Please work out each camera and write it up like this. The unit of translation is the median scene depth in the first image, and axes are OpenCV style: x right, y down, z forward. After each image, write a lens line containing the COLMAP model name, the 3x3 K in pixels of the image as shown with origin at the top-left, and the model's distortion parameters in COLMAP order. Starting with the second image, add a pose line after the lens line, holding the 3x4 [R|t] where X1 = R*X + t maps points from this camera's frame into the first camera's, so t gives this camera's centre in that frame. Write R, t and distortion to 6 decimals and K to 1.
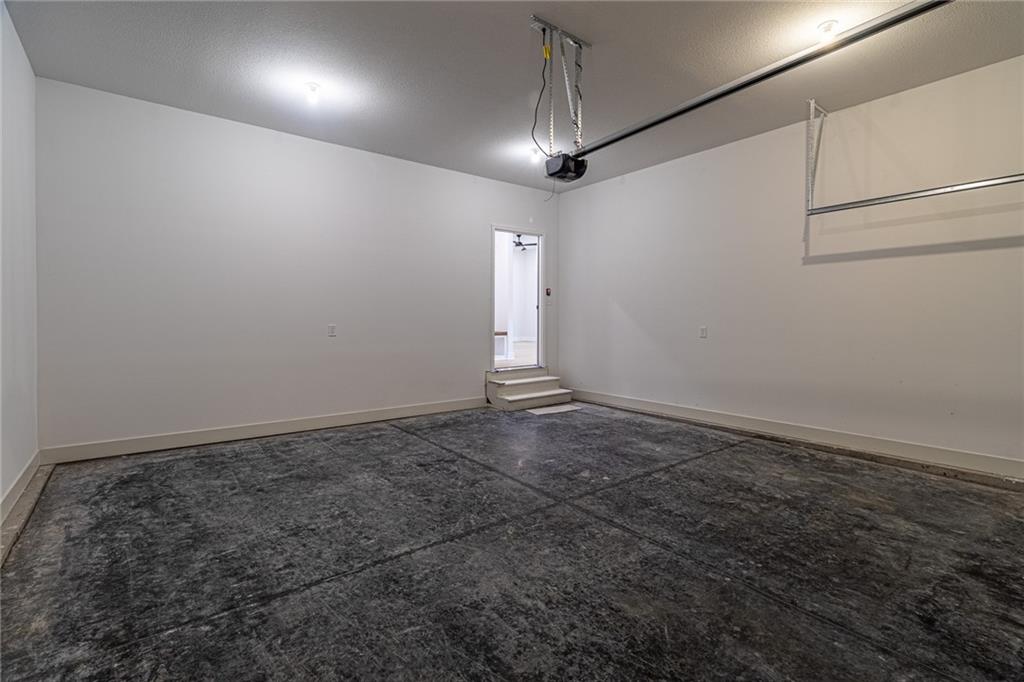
lens RADIAL K [[479.5, 0, 520.5], [0, 479.5, 328.3], [0, 0, 1]] dist [0.009489, -0.000872]
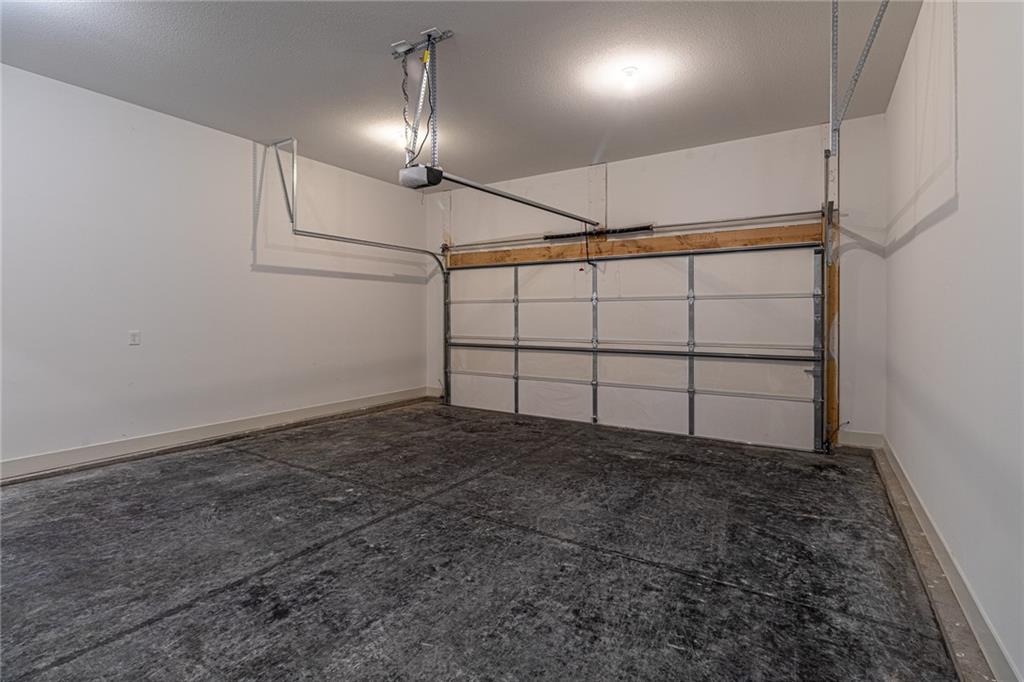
lens RADIAL K [[479.5, 0, 520.5], [0, 479.5, 328.3], [0, 0, 1]] dist [0.009489, -0.000872]
pose [[-0.335831, -0.022968, 0.941642, -1.150494], [0.015736, 0.999426, 0.029990, -0.042987], [-0.941791, 0.024890, -0.335277, 1.390459]]
